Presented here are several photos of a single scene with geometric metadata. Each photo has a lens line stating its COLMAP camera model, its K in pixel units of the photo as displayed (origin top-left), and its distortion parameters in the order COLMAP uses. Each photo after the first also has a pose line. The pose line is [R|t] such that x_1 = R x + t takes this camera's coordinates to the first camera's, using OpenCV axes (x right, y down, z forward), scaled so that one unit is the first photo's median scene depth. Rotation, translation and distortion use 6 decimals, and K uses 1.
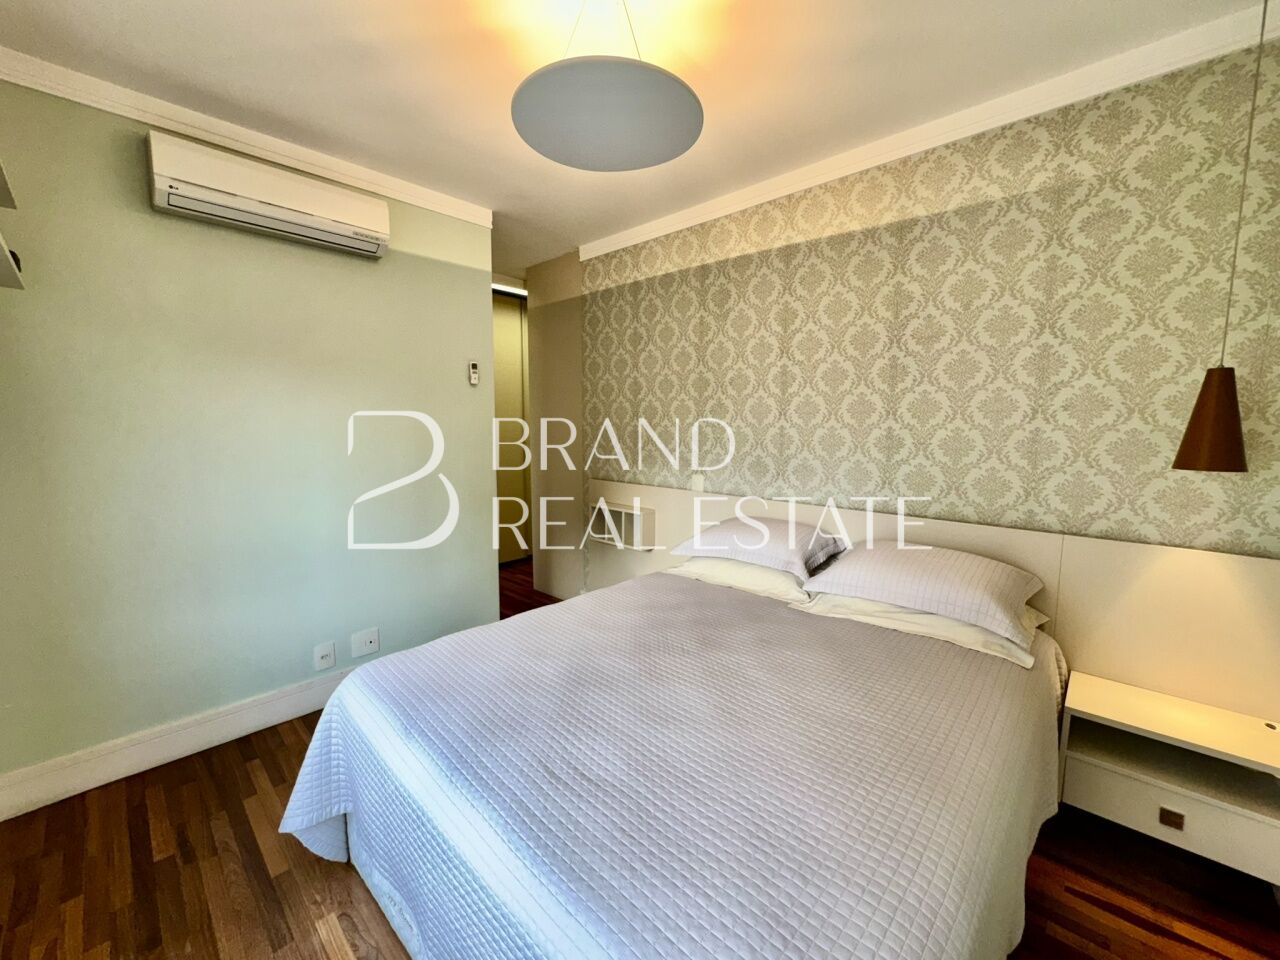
lens RADIAL K [[518.1, 0, 642.7], [0, 518.1, 479.8], [0, 0, 1]] dist [0.000158, -0.000670]
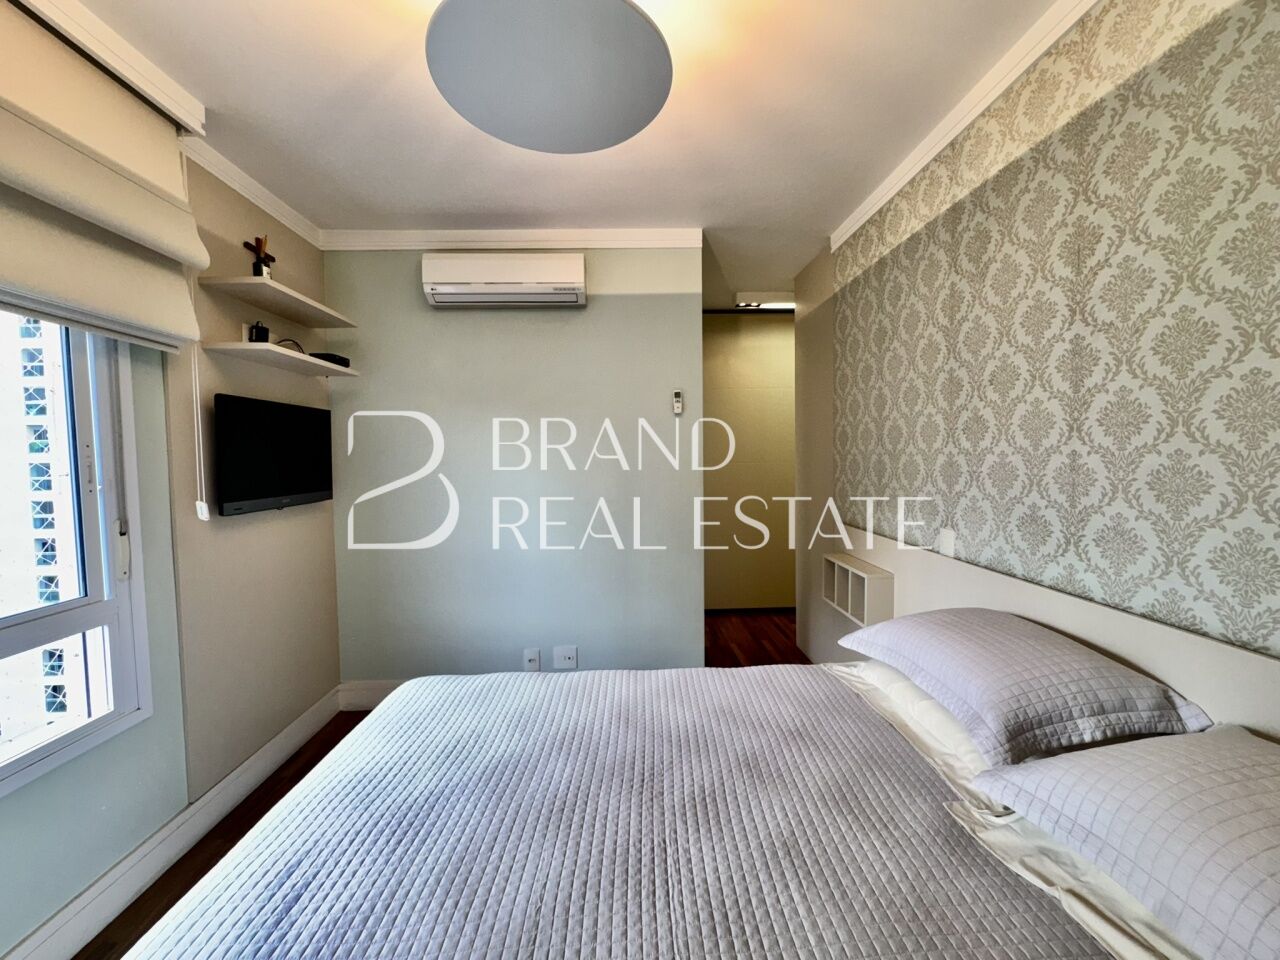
lens RADIAL K [[518.1, 0, 646.3], [0, 518.1, 480.3], [0, 0, 1]] dist [0.000158, -0.000670]
pose [[0.702356, 0.019644, -0.711555, 0.343039], [-0.058982, 0.997788, -0.030674, -0.032536], [0.709378, 0.063513, 0.701960, 0.325856]]
